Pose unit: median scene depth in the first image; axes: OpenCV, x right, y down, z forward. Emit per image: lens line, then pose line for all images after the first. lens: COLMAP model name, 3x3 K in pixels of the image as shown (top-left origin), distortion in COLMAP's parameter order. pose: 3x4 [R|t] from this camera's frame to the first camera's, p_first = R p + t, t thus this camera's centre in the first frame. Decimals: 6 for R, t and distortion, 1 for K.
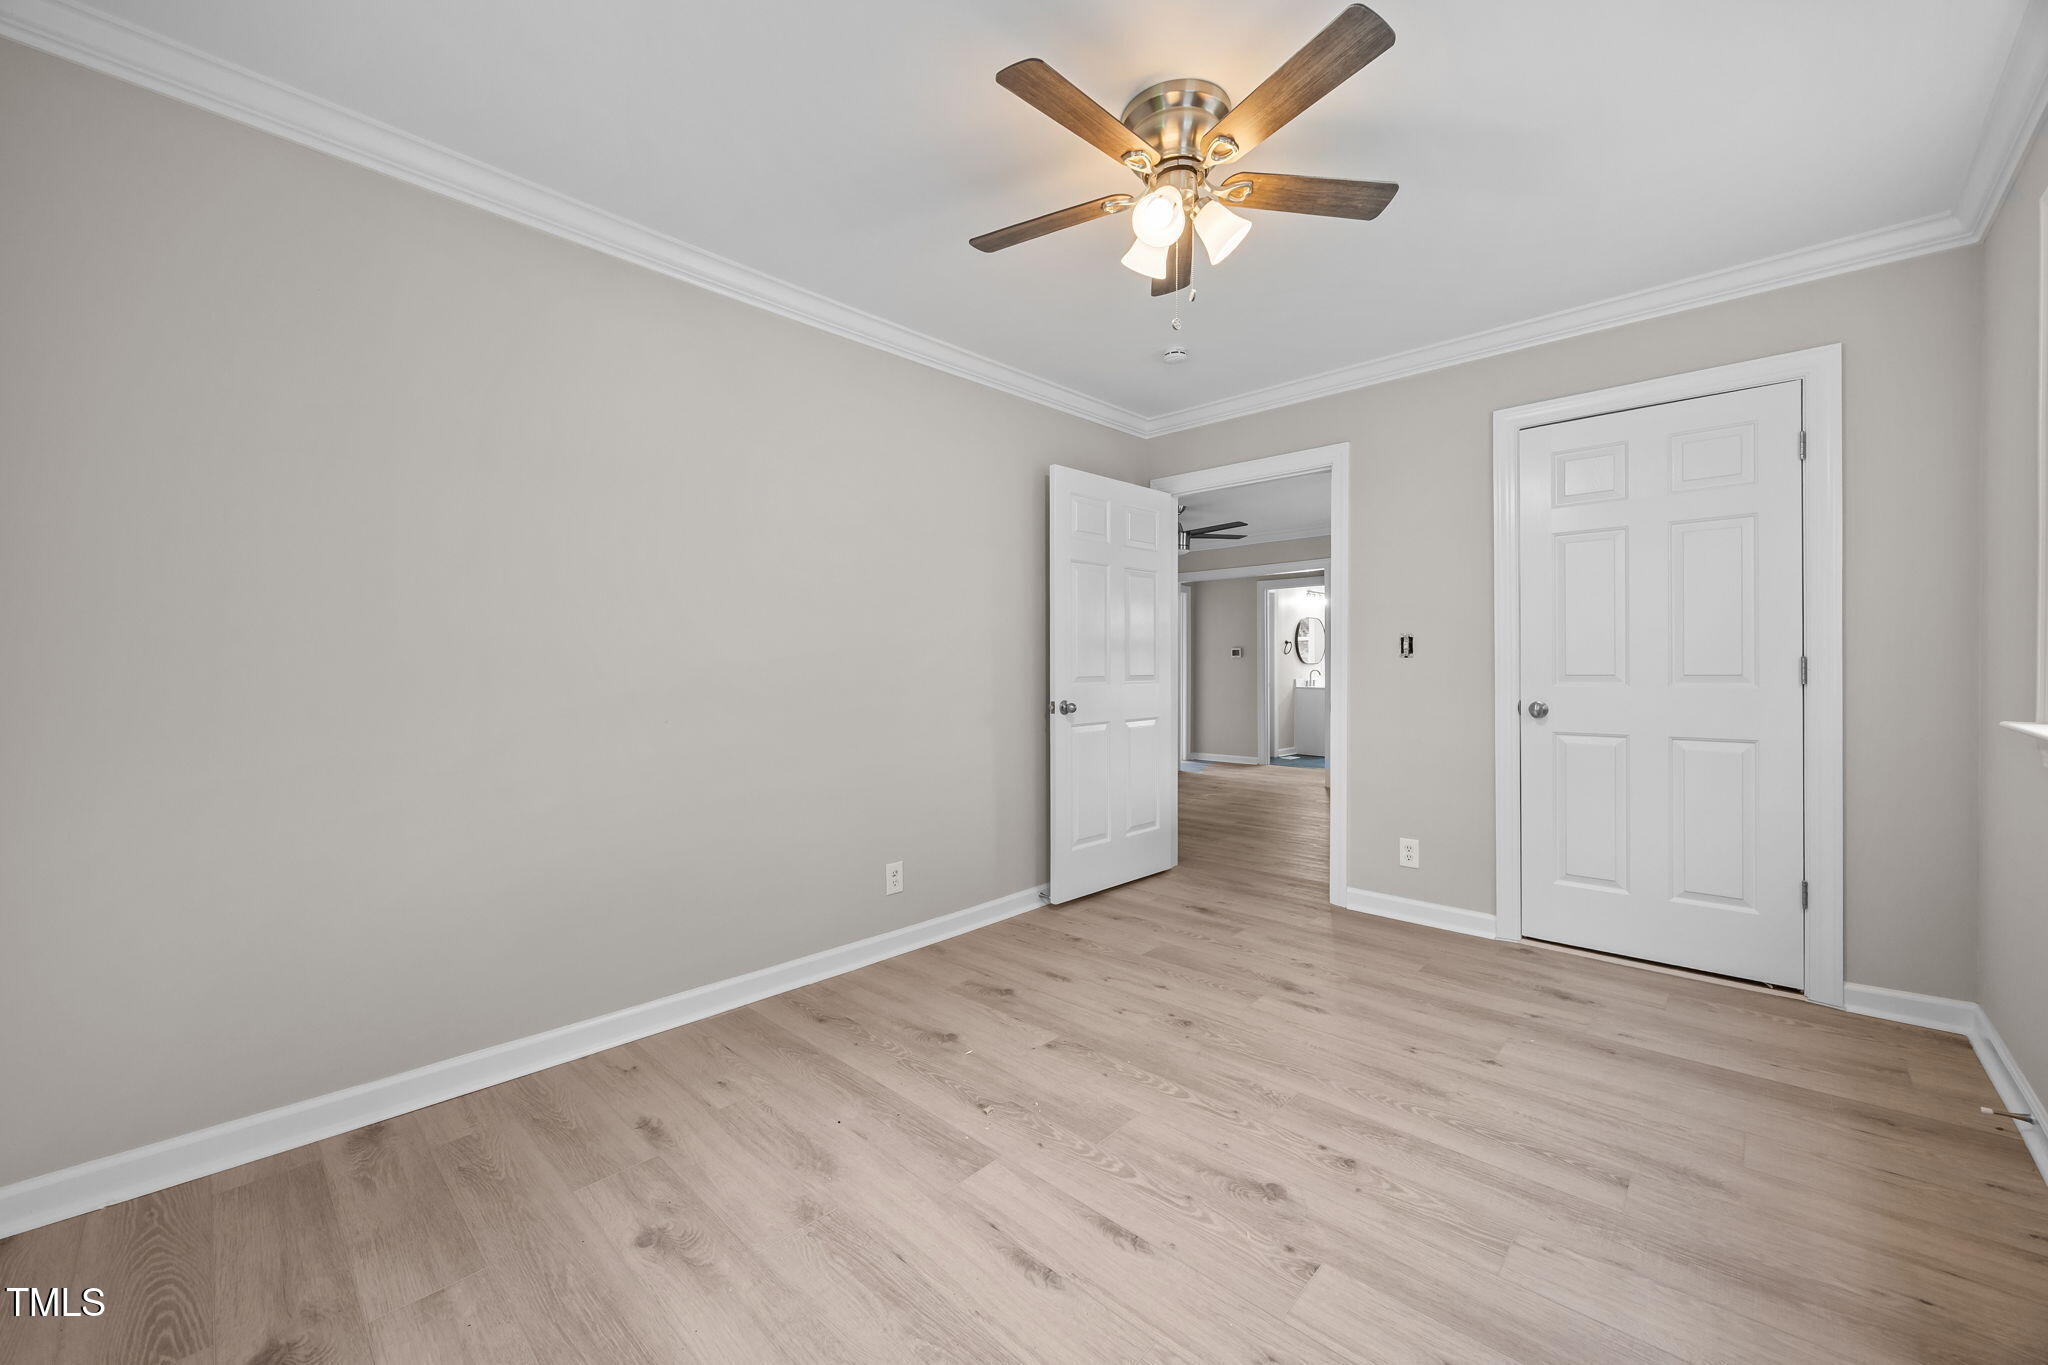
lens RADIAL K [[778.2, 0, 1030.6], [0, 778.2, 680.1], [0, 0, 1]] dist [-0.003752, -0.000075]
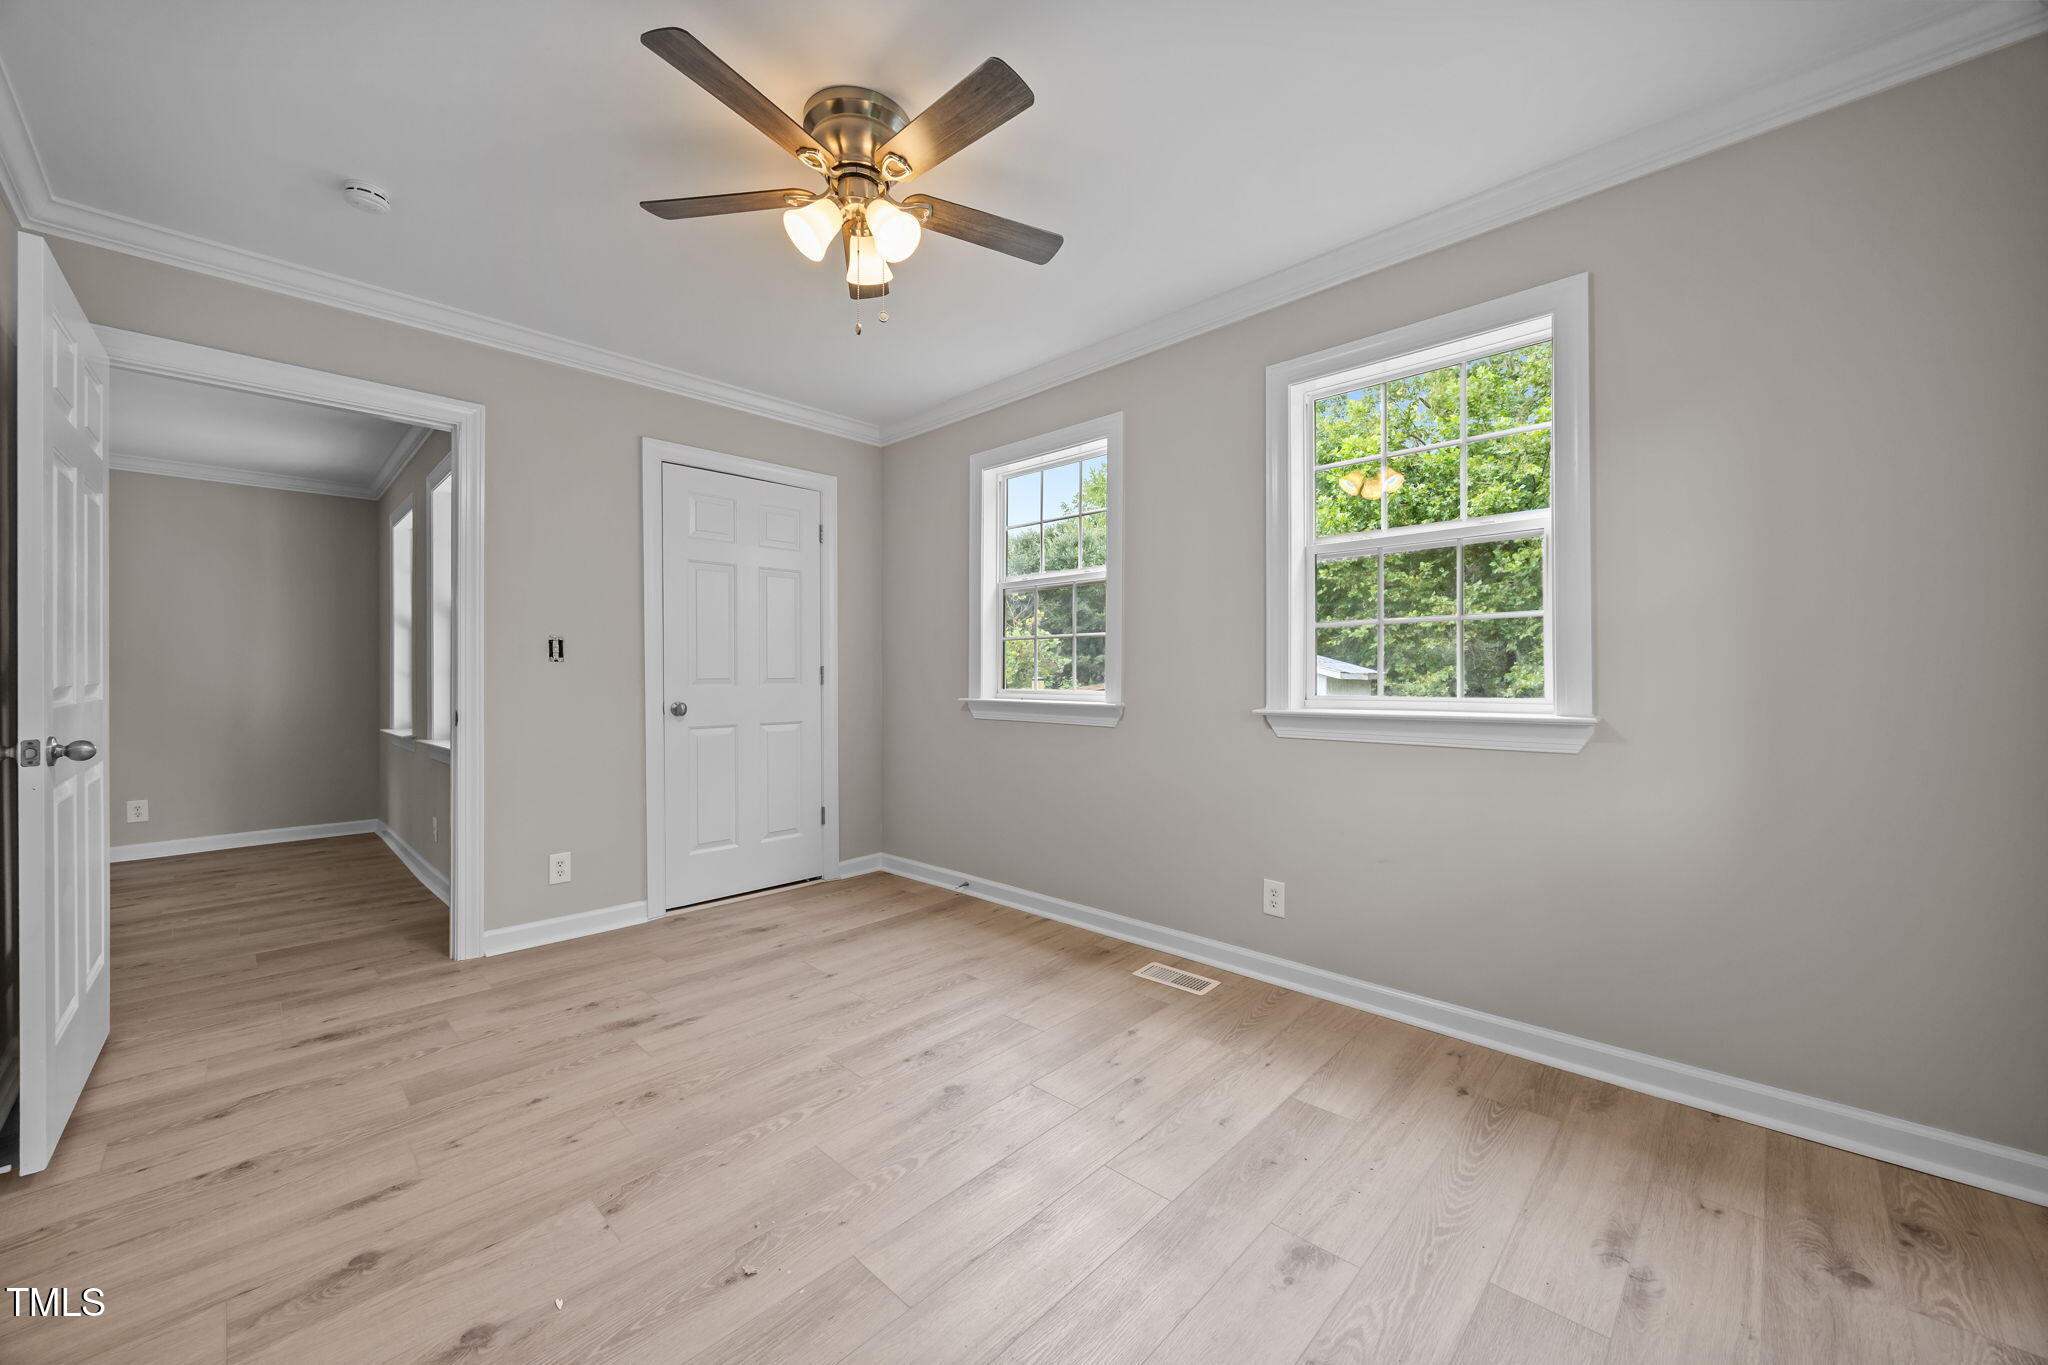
lens RADIAL K [[778.2, 0, 1030.6], [0, 778.2, 680.1], [0, 0, 1]] dist [-0.003752, -0.000075]
pose [[0.006985, -0.002252, 0.999973, -0.597464], [0.014268, 0.999896, 0.002152, 0.000360], [-0.999874, 0.014253, 0.007016, 0.551999]]
